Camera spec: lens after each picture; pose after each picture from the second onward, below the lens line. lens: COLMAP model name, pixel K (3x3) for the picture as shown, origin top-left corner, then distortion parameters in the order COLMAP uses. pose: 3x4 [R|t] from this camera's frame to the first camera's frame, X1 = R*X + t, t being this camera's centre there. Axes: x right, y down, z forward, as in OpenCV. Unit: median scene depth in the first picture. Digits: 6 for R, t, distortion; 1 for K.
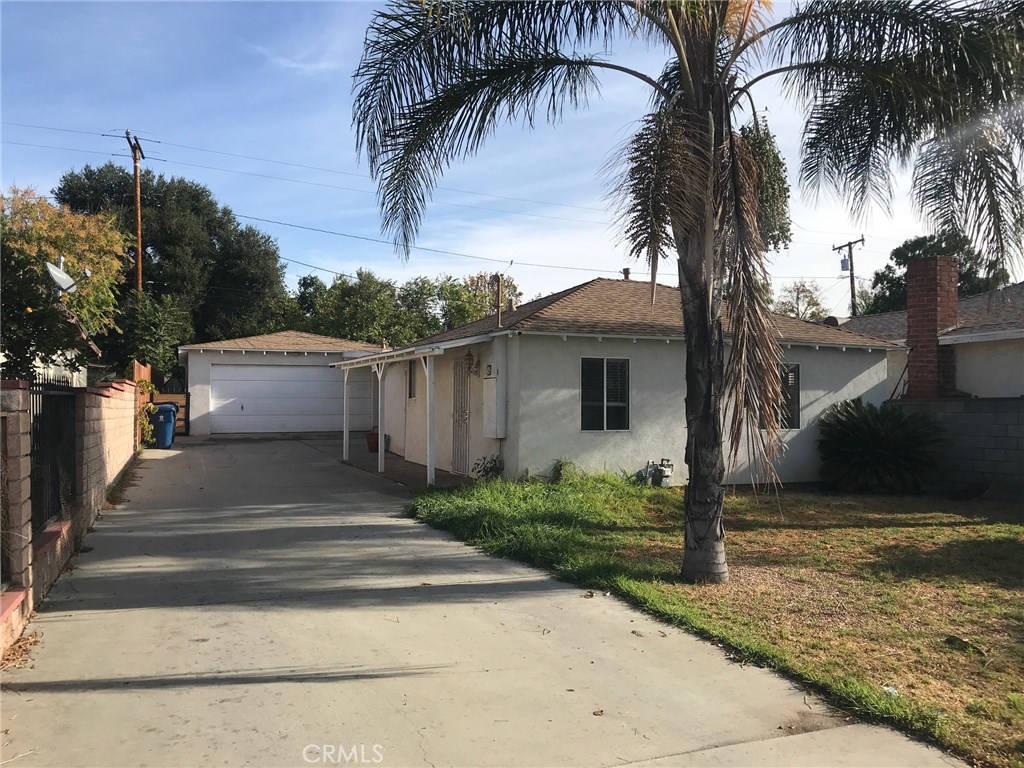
lens RADIAL K [[841.8, 0, 512.8], [0, 841.8, 376.1], [0, 0, 1]] dist [0.055506, -0.077985]
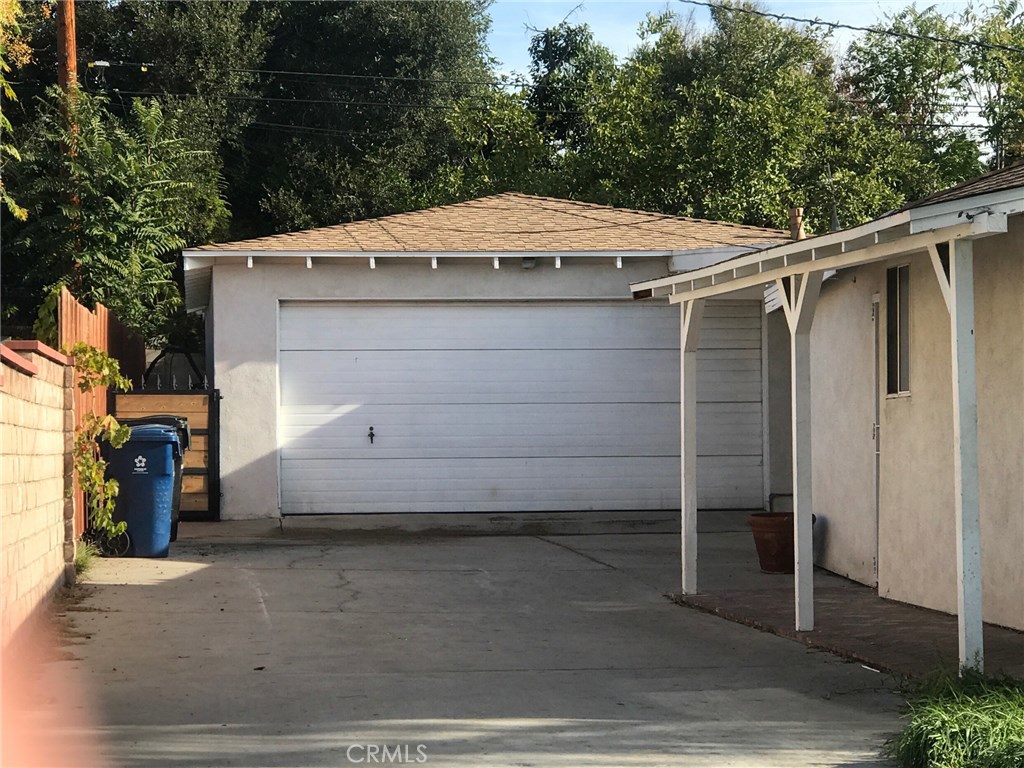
lens RADIAL K [[2711.0, 0, 512.0], [0, 2711.0, 384.0], [0, 0, 1]] dist [0.059104, 0.339323]
pose [[0.967231, -0.013789, -0.253525, -0.005320], [0.017352, 0.999779, 0.011826, 0.008141], [0.253306, -0.015838, 0.967257, 0.013408]]
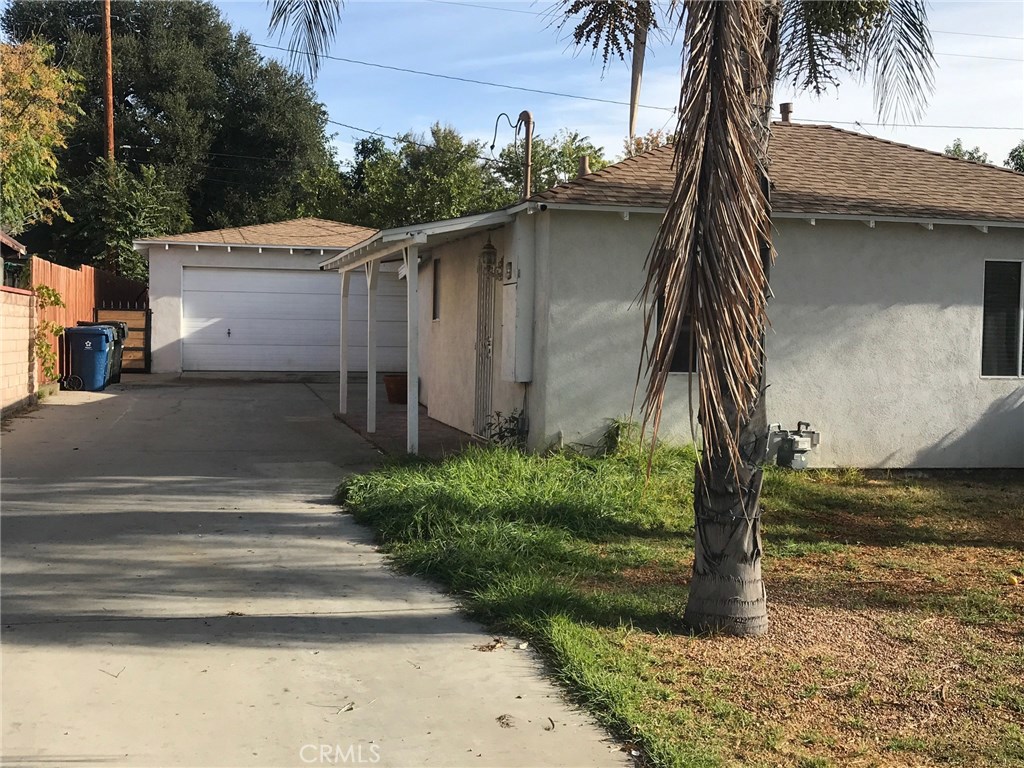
lens RADIAL K [[1272.5, 0, 512.0], [0, 1272.5, 384.0], [0, 0, 1]] dist [0.120262, -0.349438]
pose [[0.986068, 0.020069, -0.165125, 0.081701], [-0.008742, 0.997575, 0.069042, 0.007284], [0.166110, -0.066636, 0.983853, 0.053784]]
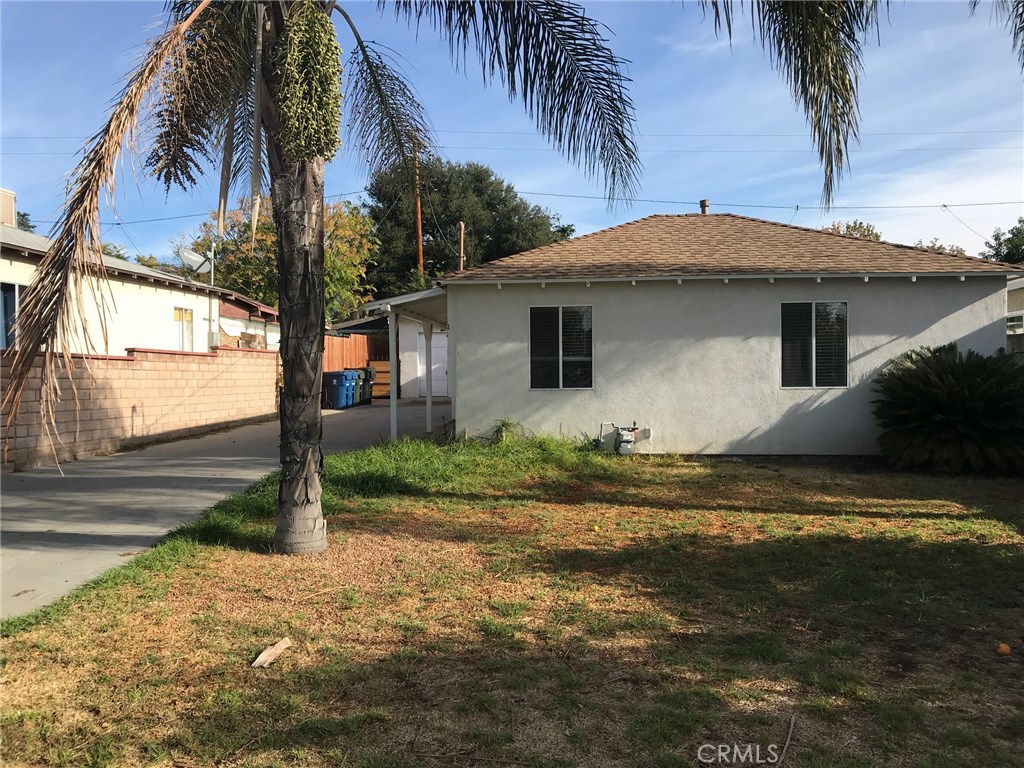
lens RADIAL K [[841.8, 0, 512.8], [0, 841.8, 376.1], [0, 0, 1]] dist [0.055506, -0.077985]
pose [[0.884586, -0.010769, -0.466253, 0.302081], [0.027861, 0.999168, 0.029781, 0.015212], [0.465545, -0.039334, 0.884150, 0.123740]]
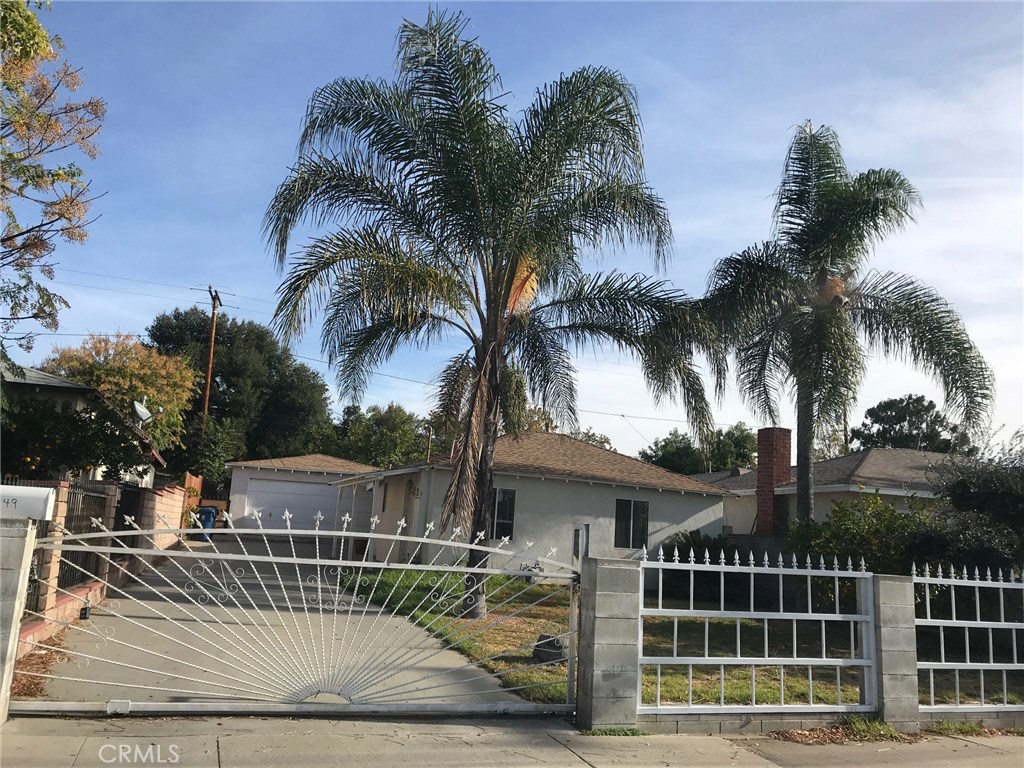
lens RADIAL K [[847.7, 0, 512.0], [0, 847.7, 384.0], [0, 0, 1]] dist [0.135753, -0.423061]
pose [[0.995370, 0.046974, -0.083856, 0.157978], [-0.058334, 0.988626, -0.138624, 0.001306], [0.076390, 0.142874, 0.986789, -0.292506]]
